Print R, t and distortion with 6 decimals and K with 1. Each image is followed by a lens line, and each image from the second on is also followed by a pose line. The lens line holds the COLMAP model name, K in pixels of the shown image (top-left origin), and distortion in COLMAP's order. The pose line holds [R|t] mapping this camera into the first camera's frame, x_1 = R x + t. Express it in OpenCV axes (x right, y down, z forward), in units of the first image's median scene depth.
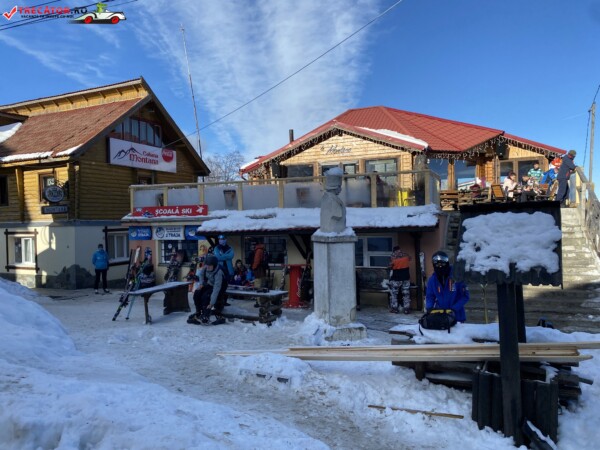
lens RADIAL K [[458.1, 0, 300.0], [0, 458.1, 225.0], [0, 0, 1]] dist [0.160941, -0.201232]
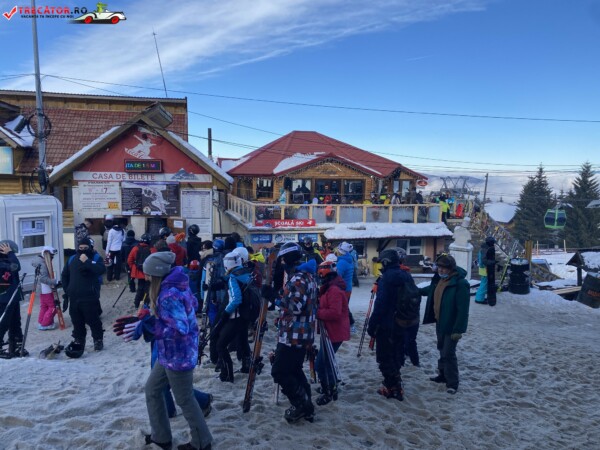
lens RADIAL K [[457.7, 0, 300.0], [0, 457.7, 225.0], [0, 0, 1]] dist [-0.006947, 0.064970]
pose [[0.784720, -0.034497, 0.618890, -1.141677], [-0.030425, 0.995103, 0.094045, -0.160607], [-0.619104, -0.092629, 0.779827, -0.135358]]
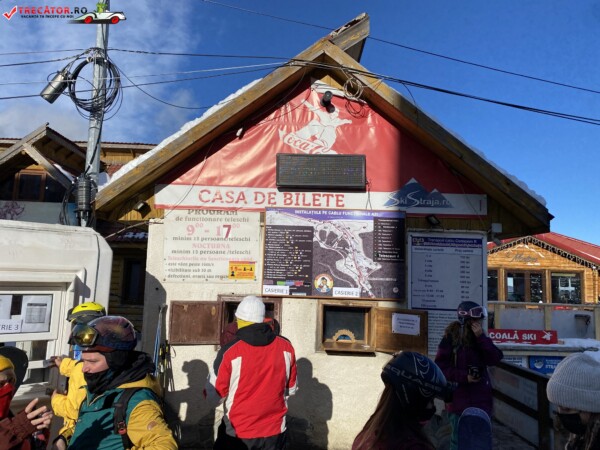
lens RADIAL K [[458.1, 0, 300.0], [0, 458.1, 225.0], [0, 0, 1]] dist [0.160941, -0.201232]
pose [[0.881801, 0.102185, 0.460418, -1.005159], [-0.041408, 0.989250, -0.140247, -0.092113], [-0.469800, 0.104605, 0.876553, 0.435843]]
